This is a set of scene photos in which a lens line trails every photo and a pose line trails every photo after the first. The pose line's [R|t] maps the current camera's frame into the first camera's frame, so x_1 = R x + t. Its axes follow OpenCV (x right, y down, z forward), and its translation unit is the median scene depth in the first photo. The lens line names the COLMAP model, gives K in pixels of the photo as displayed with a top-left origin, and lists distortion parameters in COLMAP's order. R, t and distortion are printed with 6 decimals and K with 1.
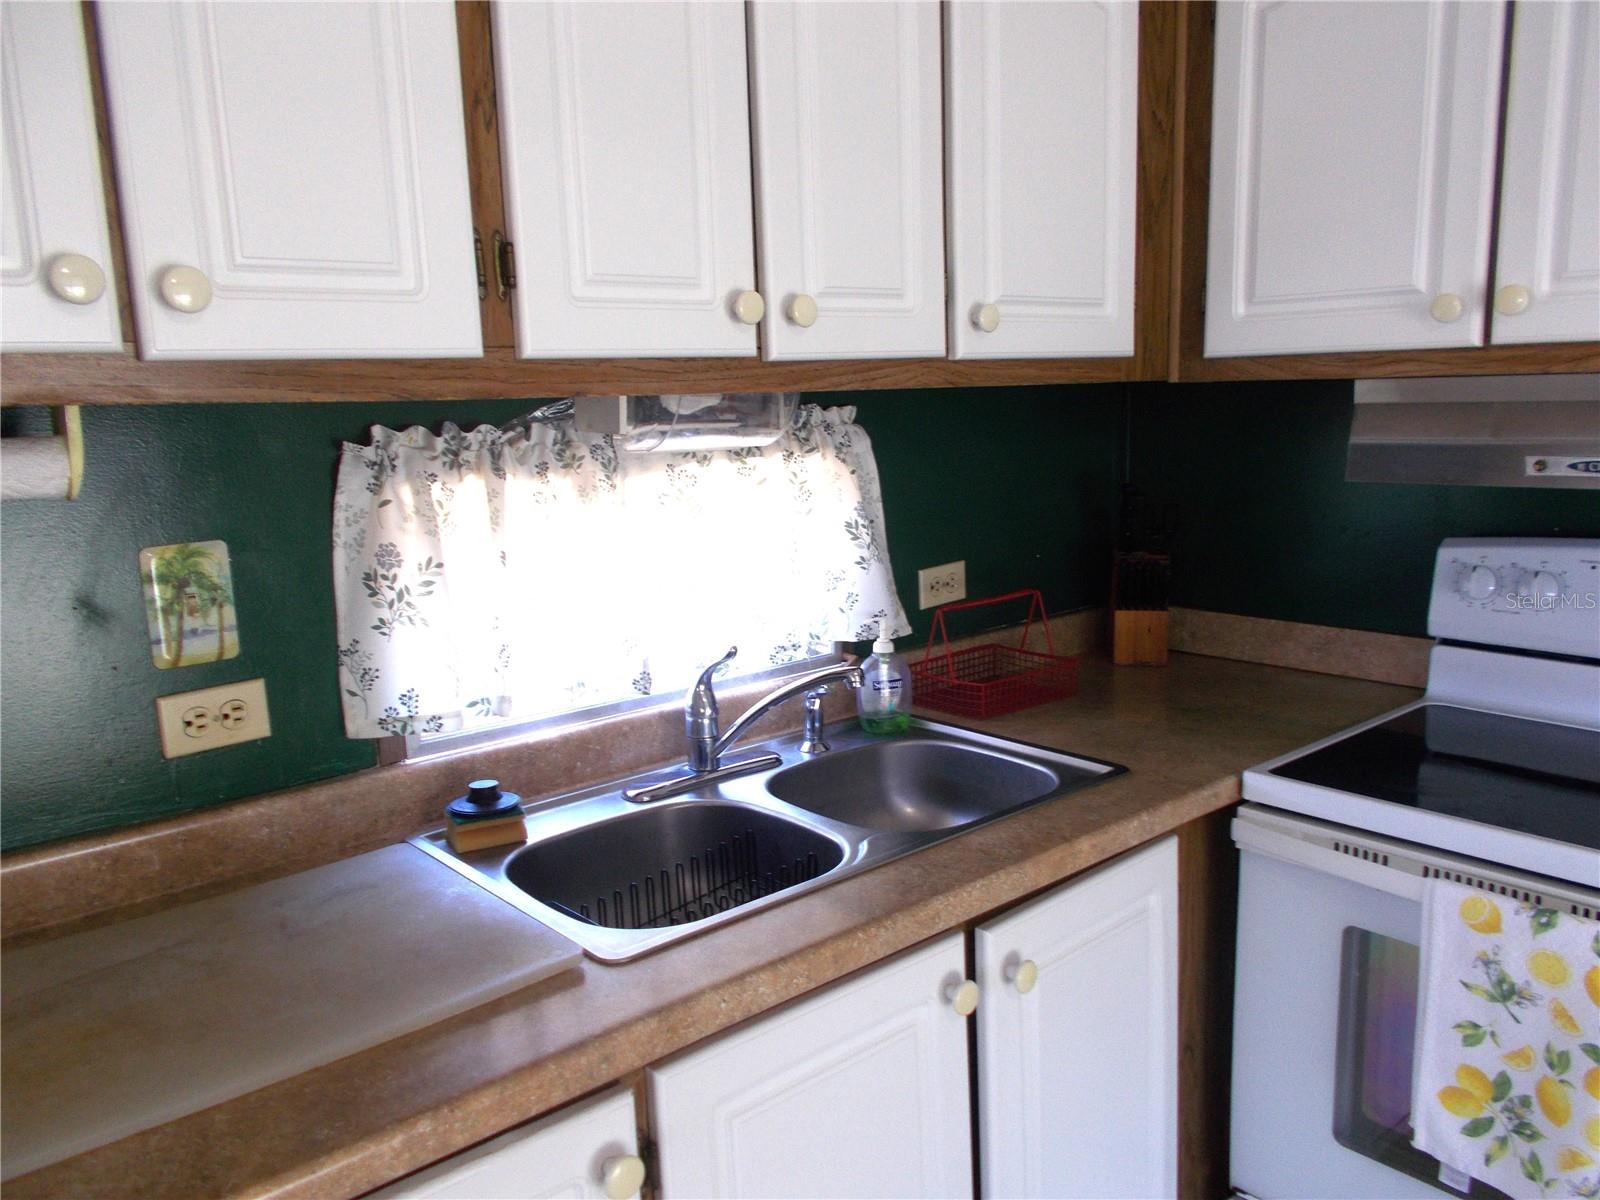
lens RADIAL K [[1242.0, 0, 800.7], [0, 1242.0, 600.6], [0, 0, 1]] dist [0.029239, -0.011691]
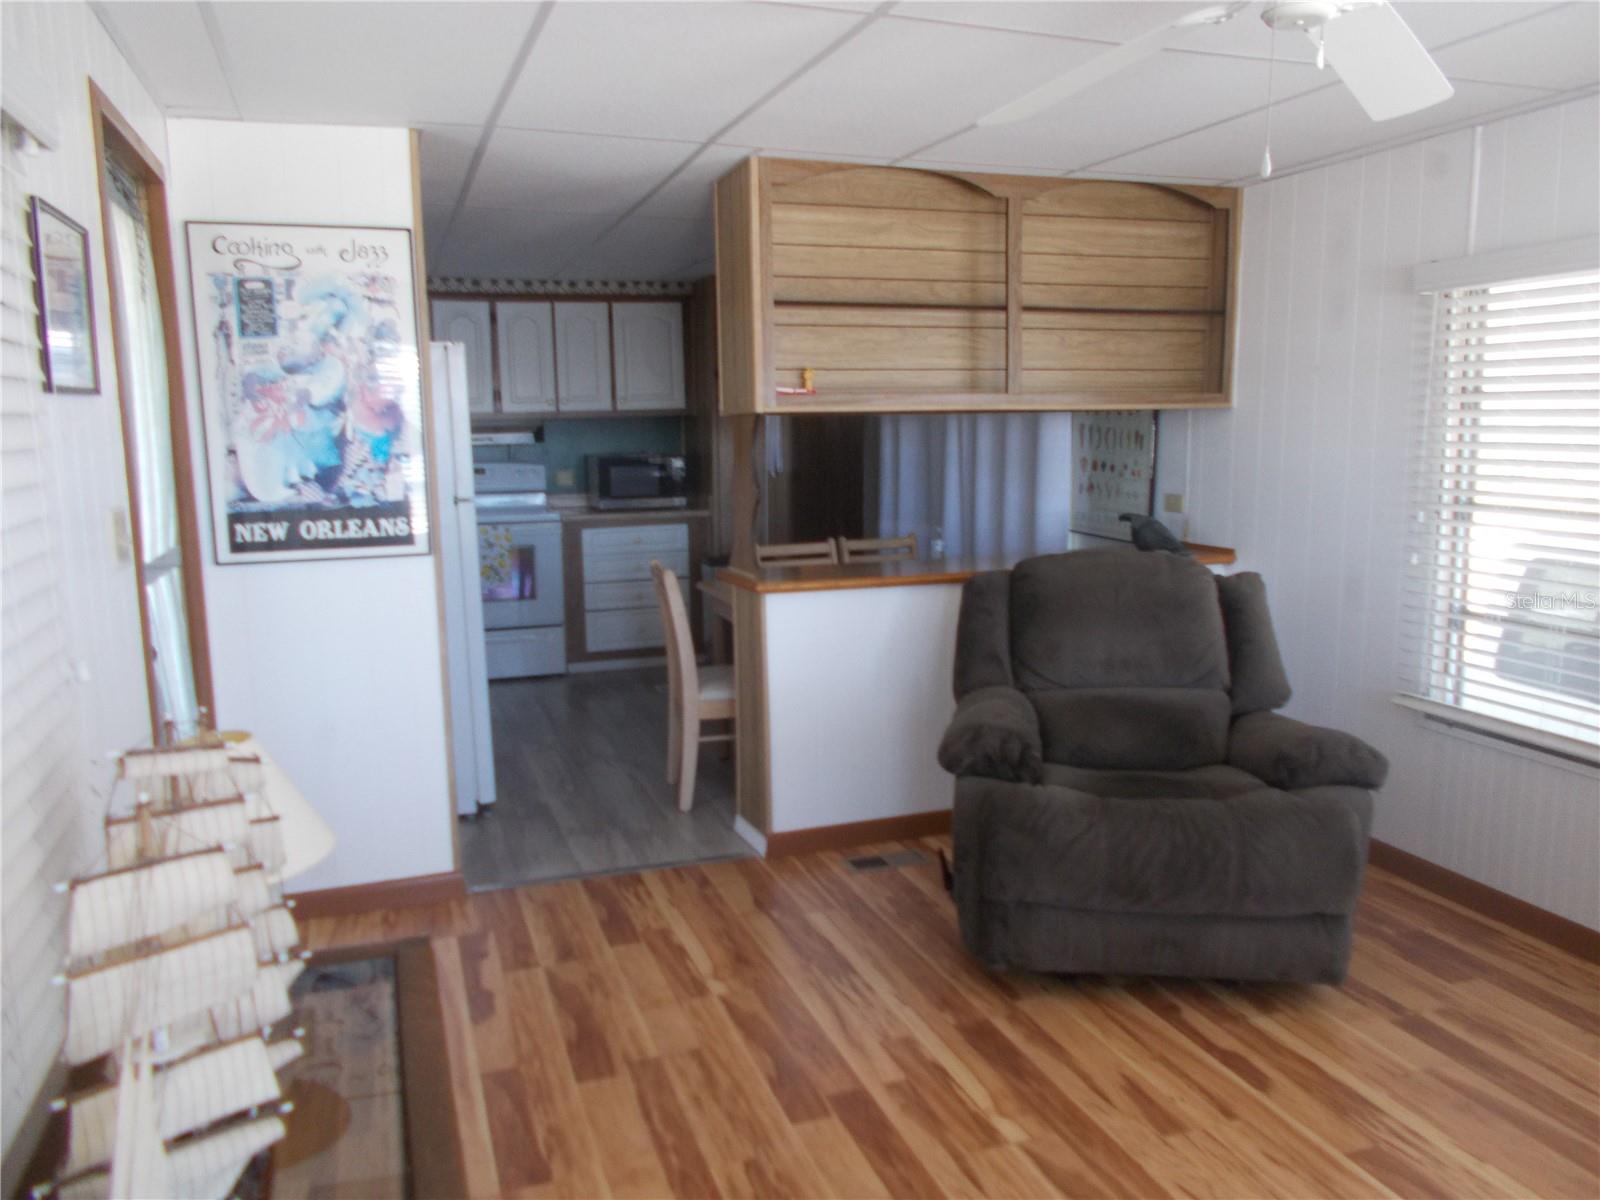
lens RADIAL K [[1242.0, 0, 800.9], [0, 1242.0, 598.9], [0, 0, 1]] dist [0.029239, -0.011691]
pose [[0.369506, -0.113328, 0.922292, -1.691028], [0.155814, 0.986039, 0.058735, 0.207134], [-0.916072, 0.122003, 0.382005, -0.933027]]
